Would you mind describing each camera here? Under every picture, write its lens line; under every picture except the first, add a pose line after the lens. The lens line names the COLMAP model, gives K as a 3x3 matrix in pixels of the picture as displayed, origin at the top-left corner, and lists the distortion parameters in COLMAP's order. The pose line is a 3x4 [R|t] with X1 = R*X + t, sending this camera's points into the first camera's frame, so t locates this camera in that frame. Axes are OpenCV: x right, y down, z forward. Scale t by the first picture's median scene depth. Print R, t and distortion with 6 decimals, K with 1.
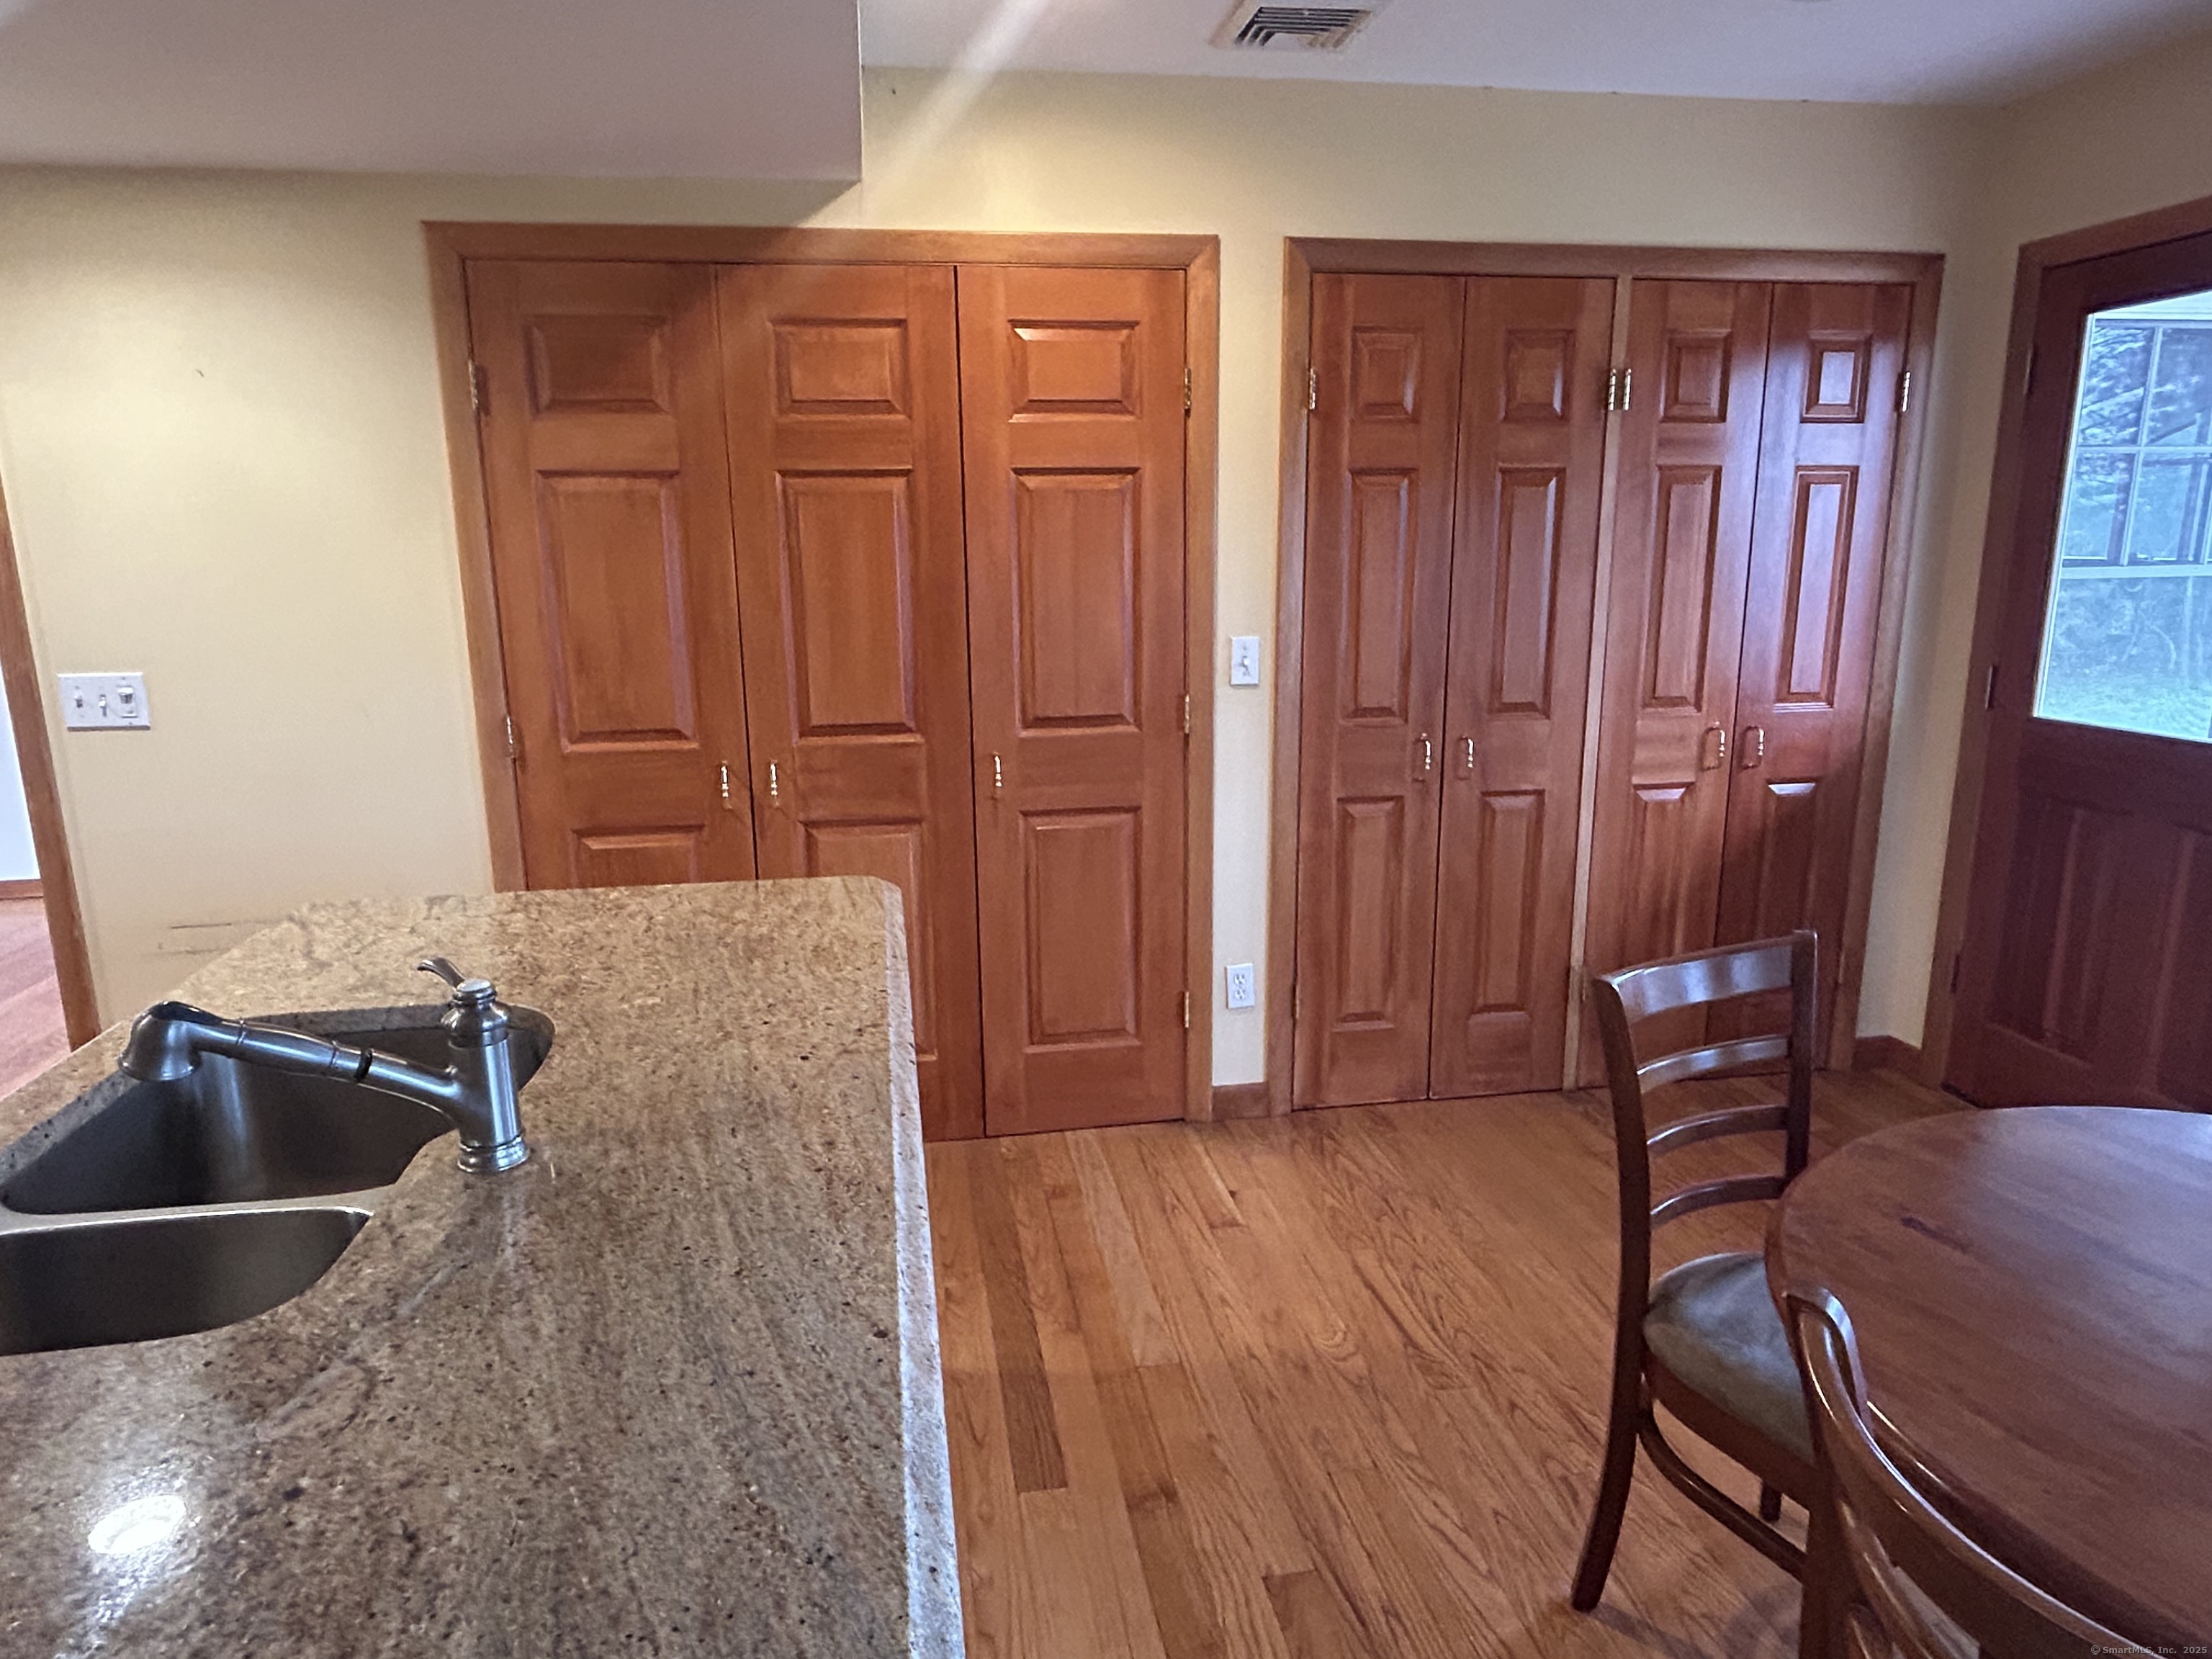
lens RADIAL K [[1337.2, 0, 1106.0], [0, 1337.2, 829.5], [0, 0, 1]] dist [0.001081, 0.000411]
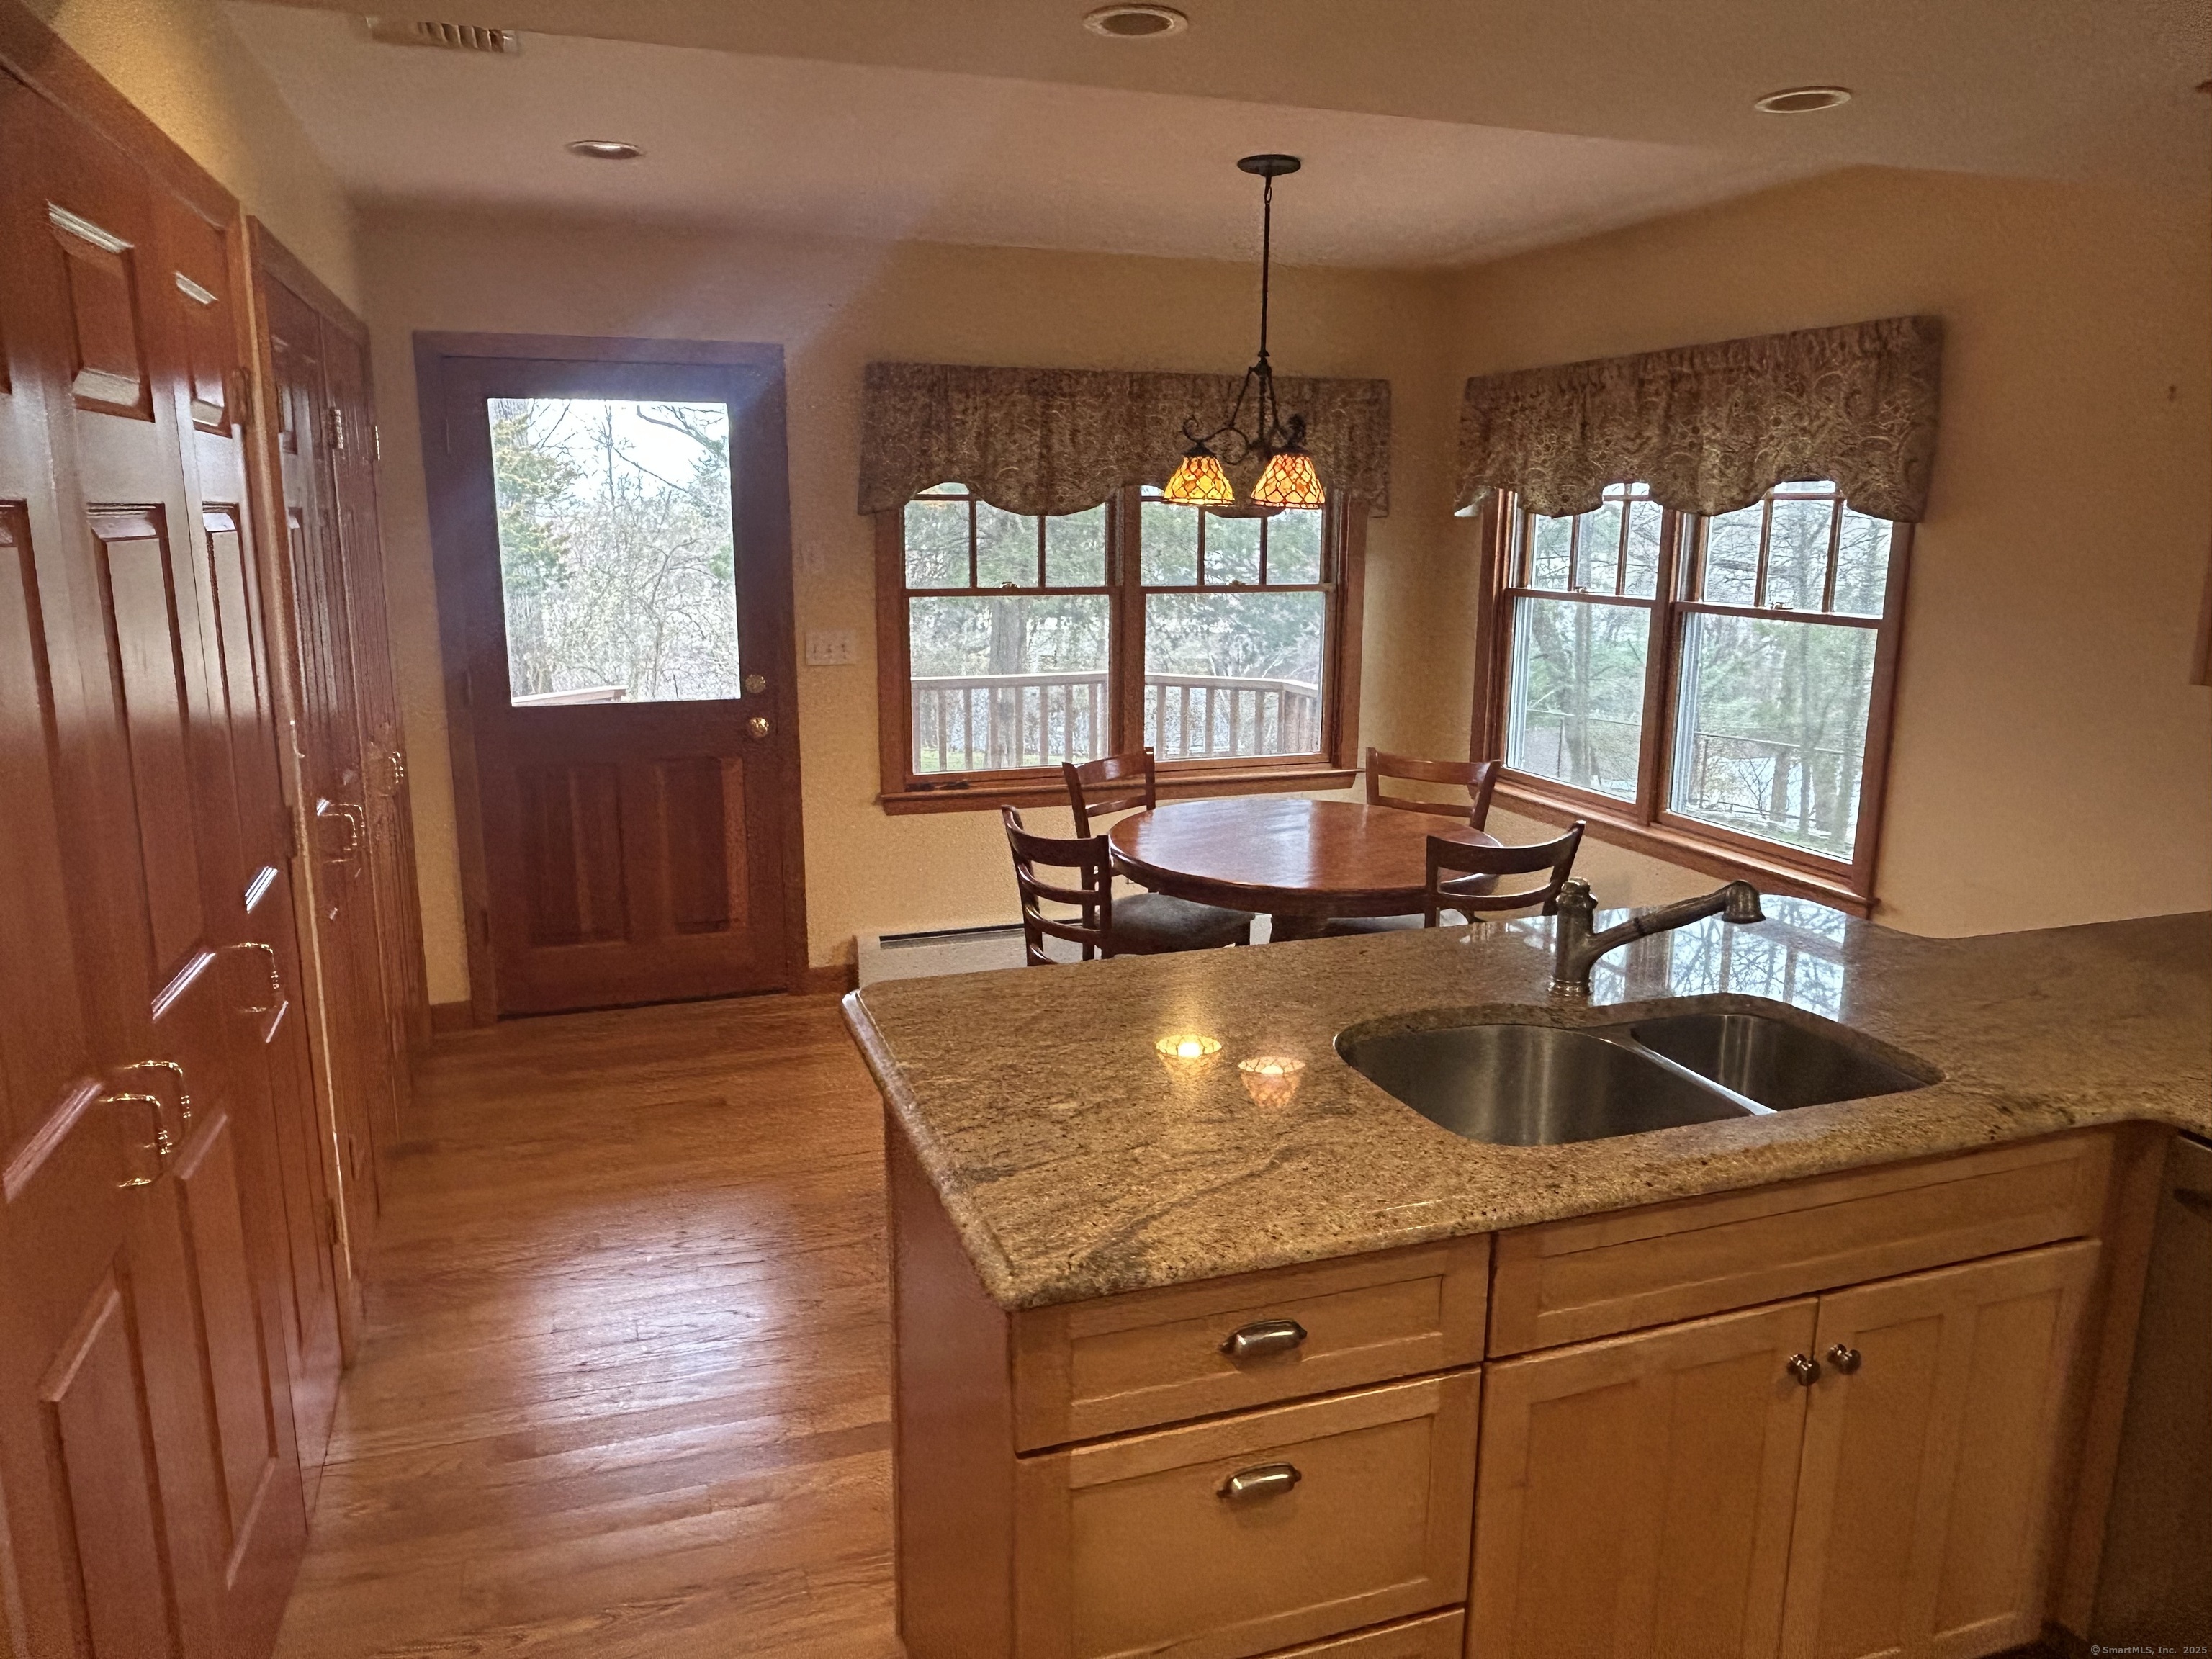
lens RADIAL K [[1501.8, 0, 1072.5], [0, 1501.8, 822.8], [0, 0, 1]] dist [-0.003328, -0.006902]
pose [[-0.158458, -0.188722, 0.969162, -0.885981], [0.213764, 0.951726, 0.220277, -0.199791], [-0.963948, 0.242077, -0.110467, 0.740452]]
